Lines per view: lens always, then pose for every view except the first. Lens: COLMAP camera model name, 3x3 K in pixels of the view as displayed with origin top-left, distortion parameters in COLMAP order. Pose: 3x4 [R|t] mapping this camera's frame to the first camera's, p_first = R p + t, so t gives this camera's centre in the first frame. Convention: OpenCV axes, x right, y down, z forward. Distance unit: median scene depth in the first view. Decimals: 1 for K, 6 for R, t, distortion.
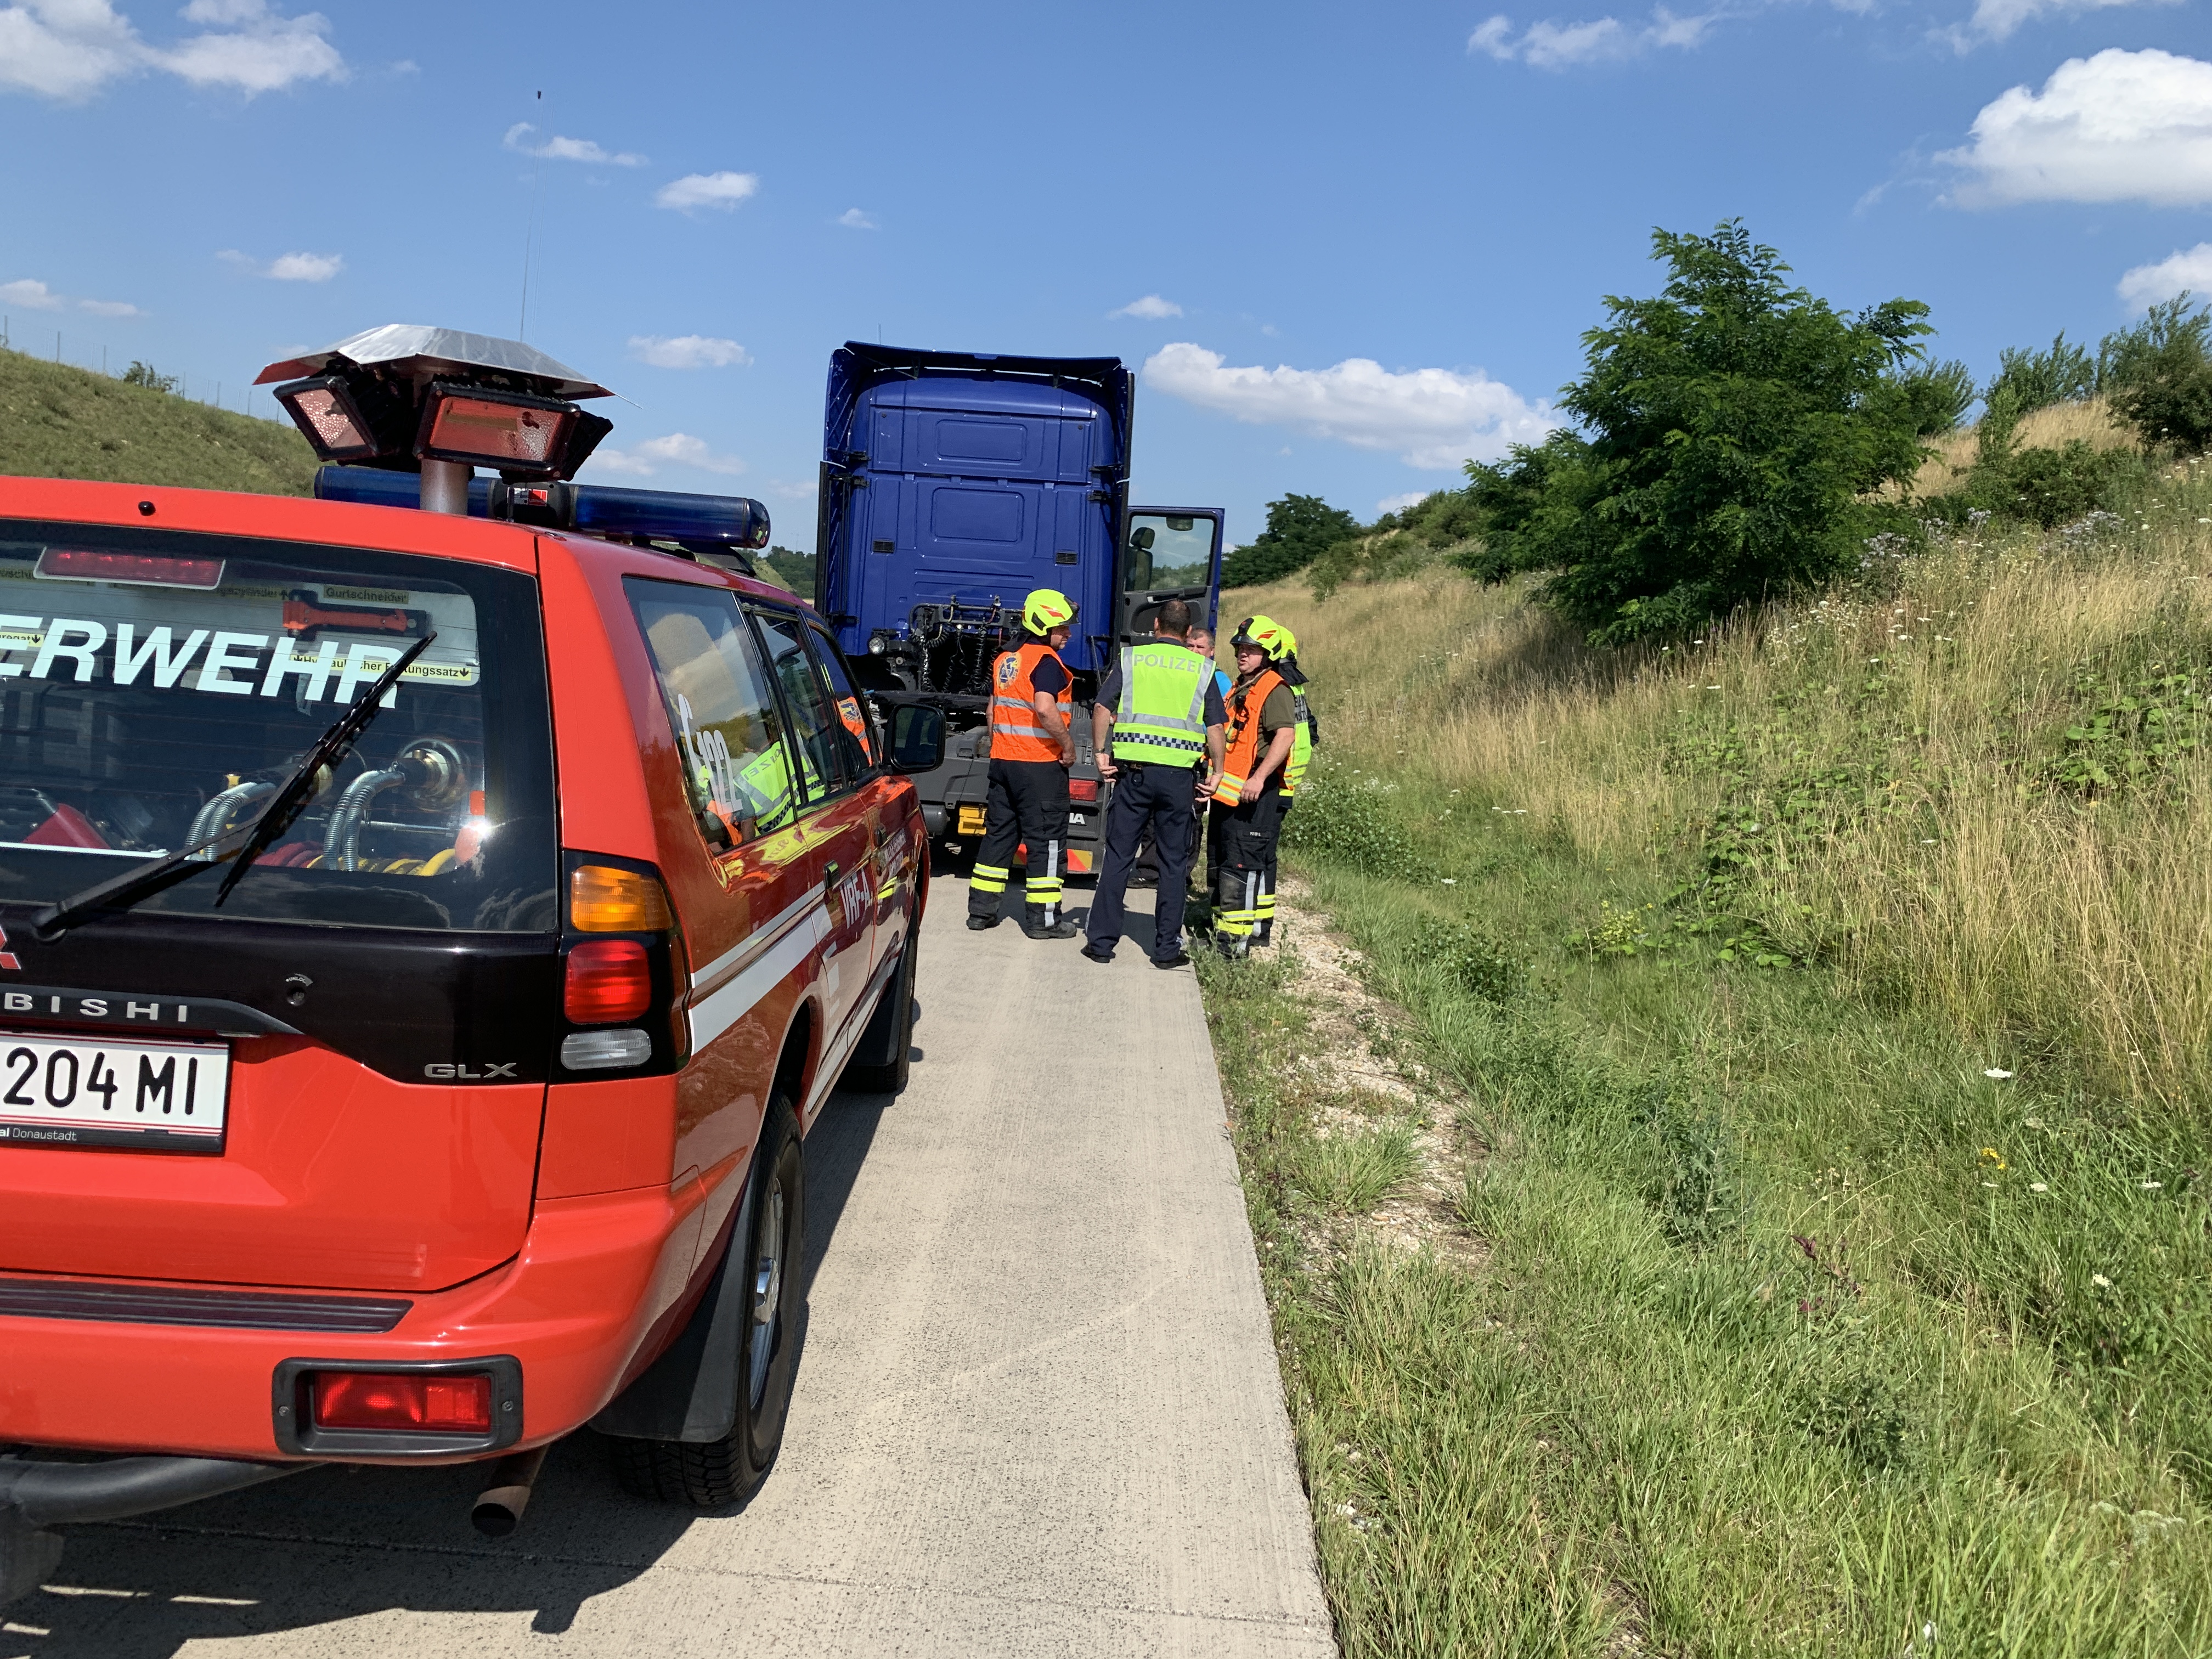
lens RADIAL K [[1742.9, 0, 1109.1], [0, 1742.9, 823.8], [0, 0, 1]] dist [0.024766, 0.001768]
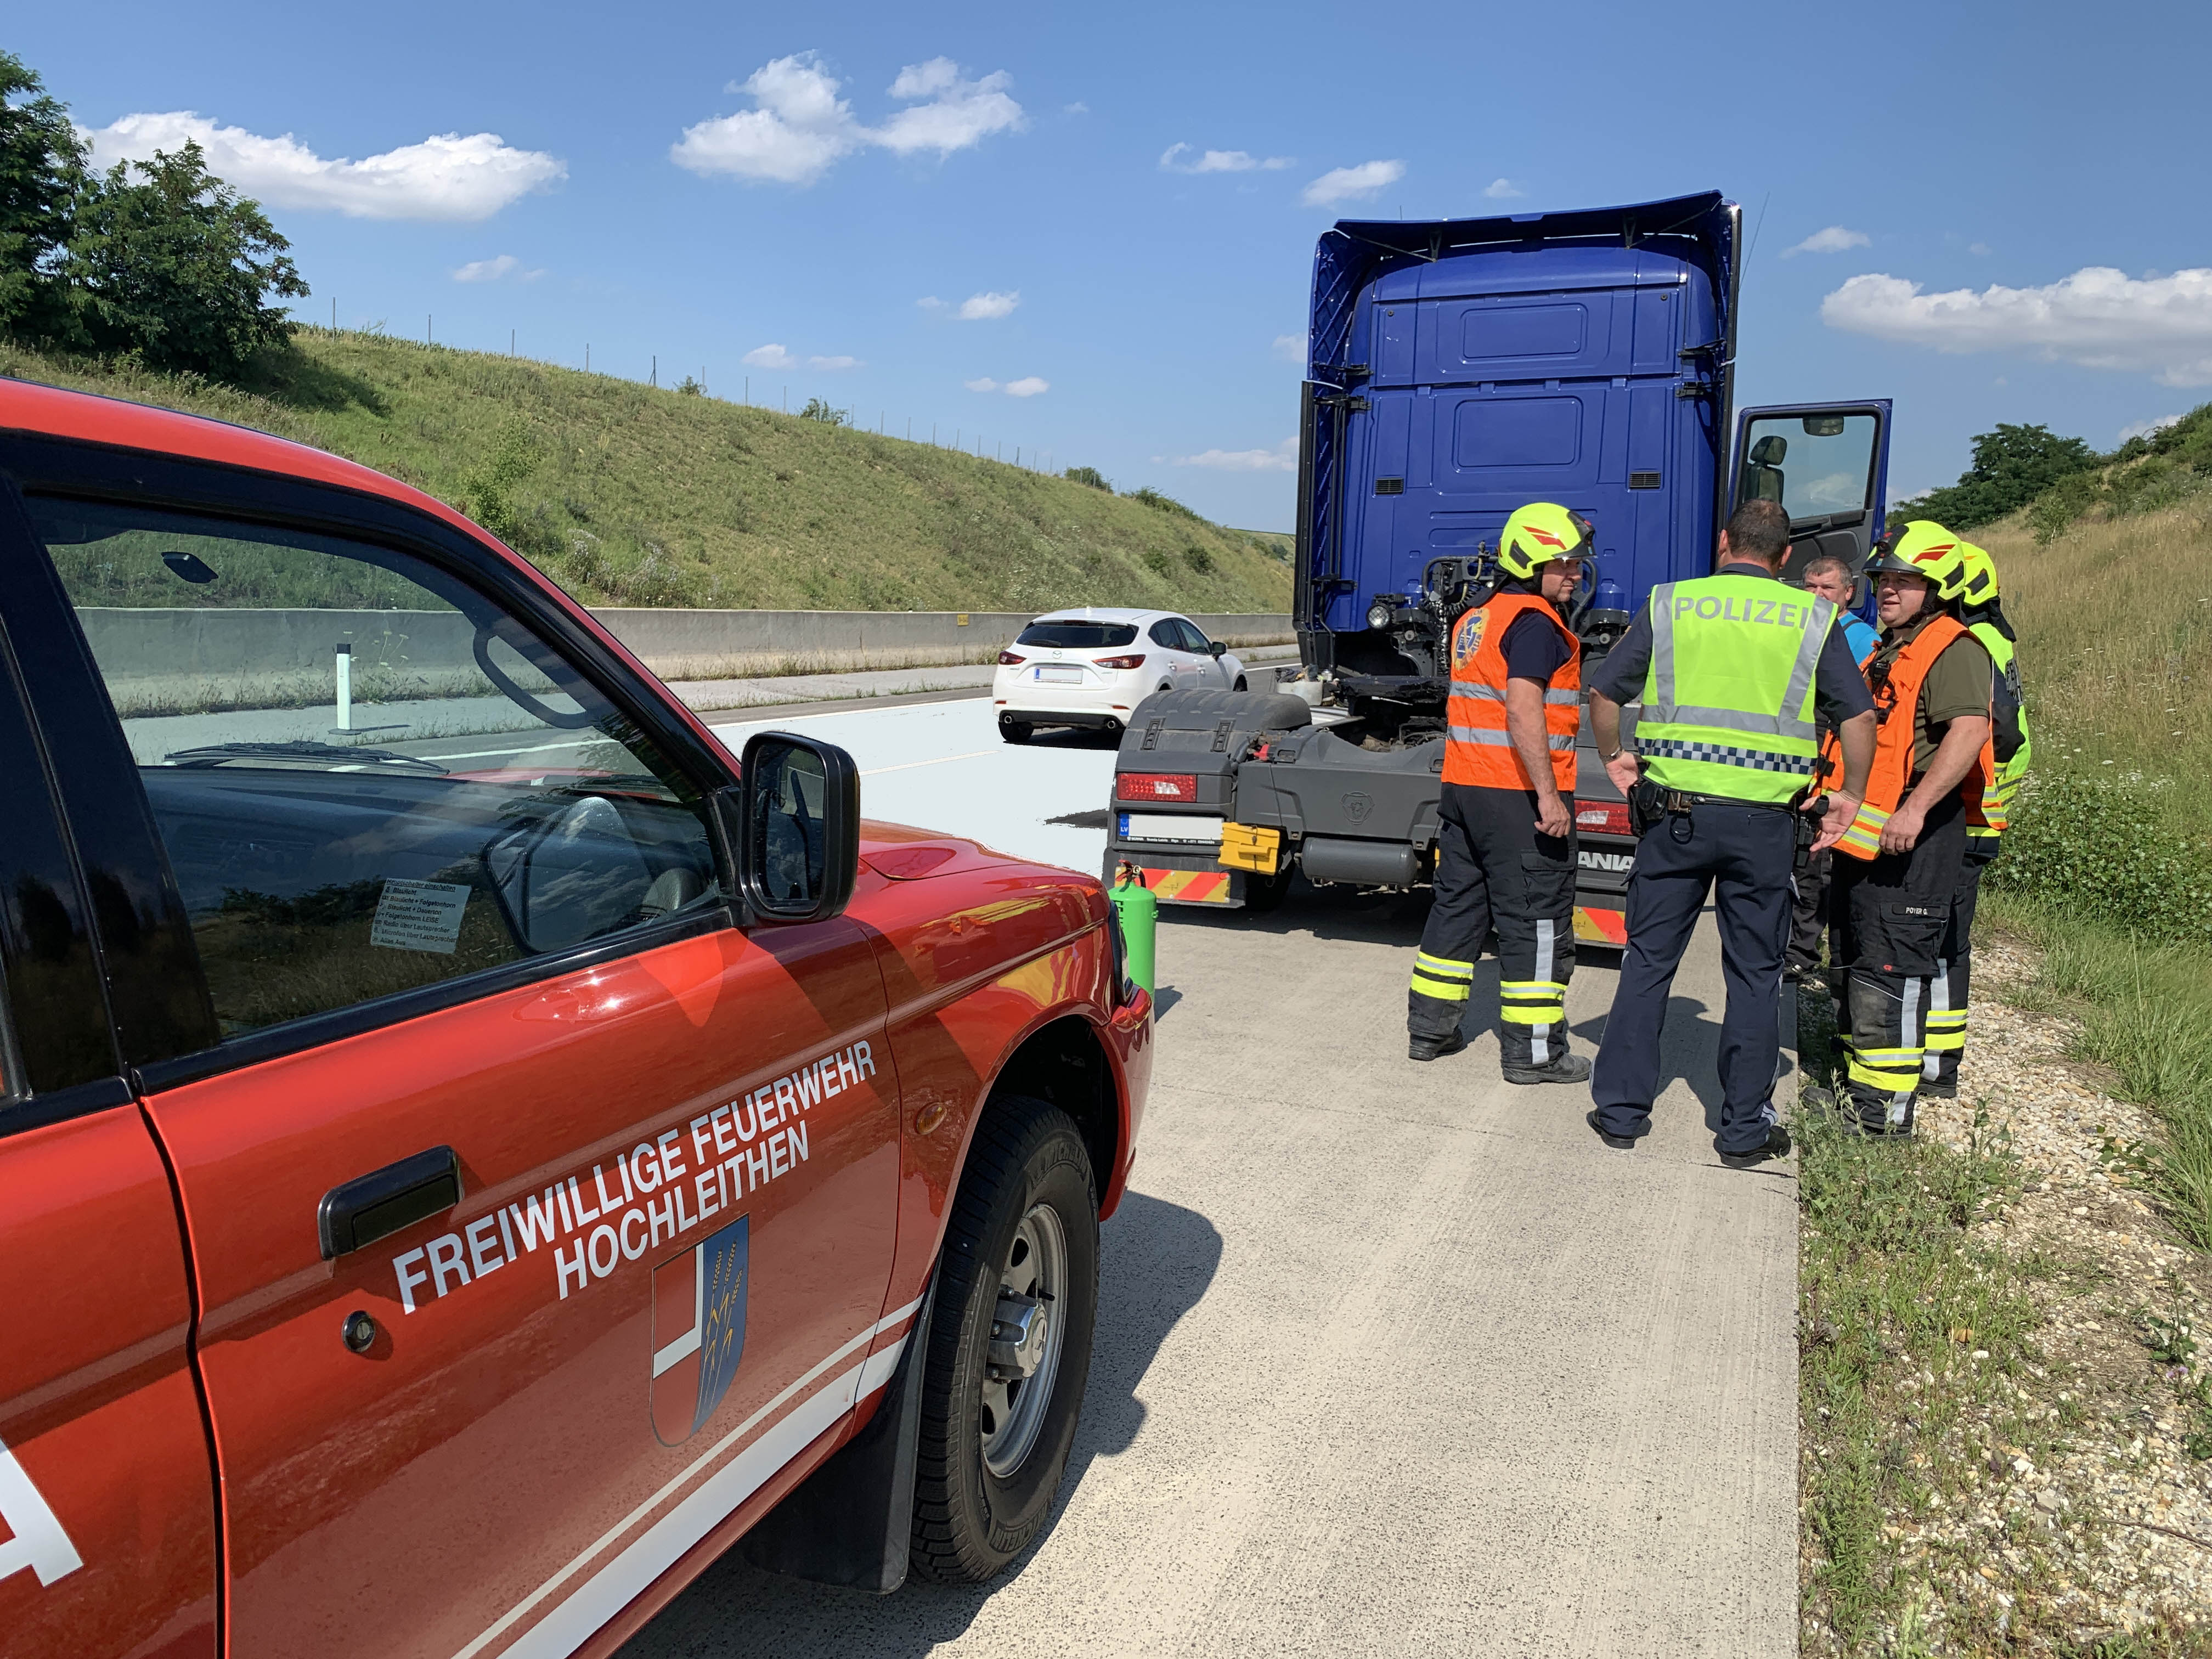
lens RADIAL K [[1742.9, 0, 1109.1], [0, 1742.9, 823.8], [0, 0, 1]] dist [0.024766, 0.001768]
pose [[0.932562, -0.007496, -0.360931, 0.025436], [0.010438, 0.999926, 0.006201, -0.016234], [0.360858, -0.009550, 0.932572, 0.220464]]
